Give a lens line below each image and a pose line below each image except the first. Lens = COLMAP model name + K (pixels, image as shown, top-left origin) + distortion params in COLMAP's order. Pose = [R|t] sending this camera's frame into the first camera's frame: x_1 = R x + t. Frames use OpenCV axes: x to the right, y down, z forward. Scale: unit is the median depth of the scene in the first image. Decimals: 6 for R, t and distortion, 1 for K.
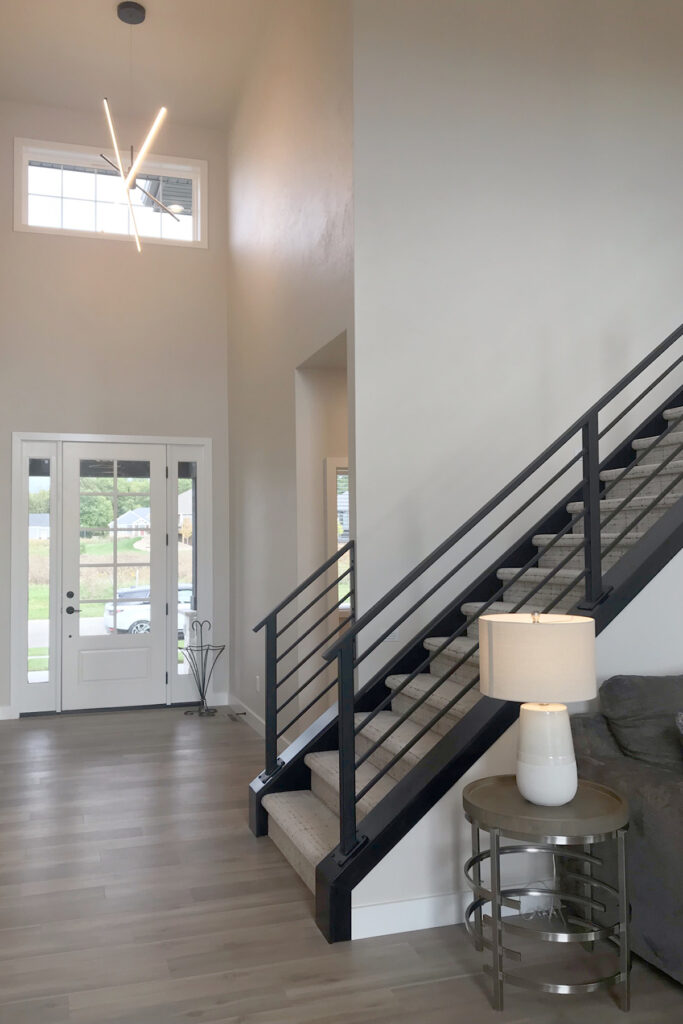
lens RADIAL K [[877.9, 0, 341.5], [0, 877.9, 512.0], [0, 0, 1]] dist [0.002859, -0.002424]
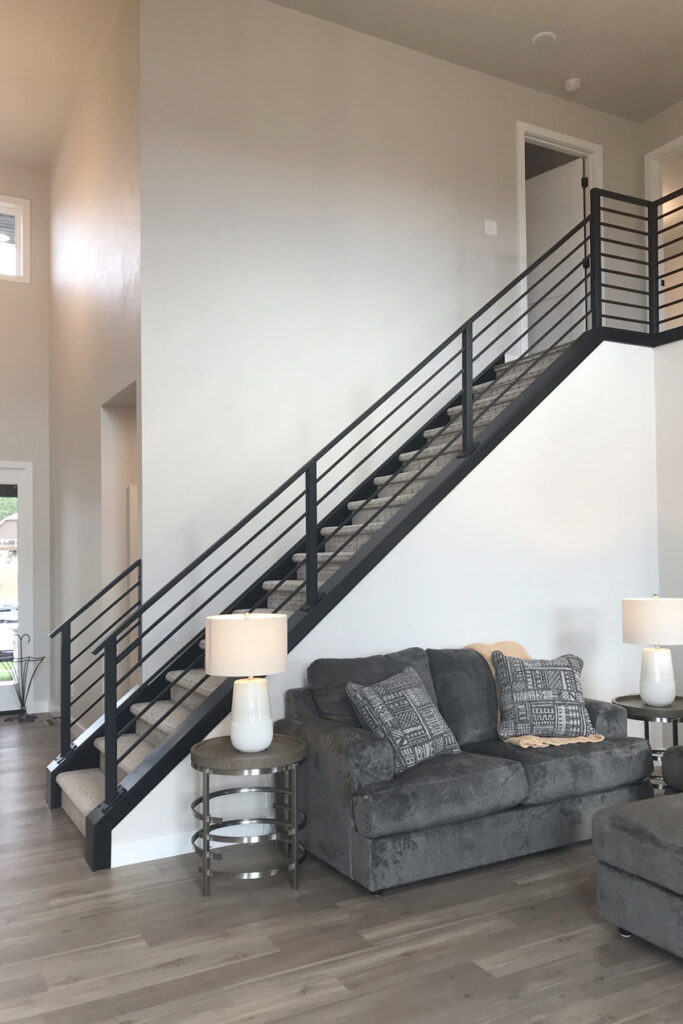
lens RADIAL K [[829.9, 0, 343.5], [0, 829.9, 531.9], [0, 0, 1]] dist [0.001090, -0.004040]
pose [[0.980612, 0.002984, 0.195938, 0.085585], [-0.003487, 0.999991, 0.002220, -0.009803], [-0.195930, -0.002860, 0.980614, -0.214025]]
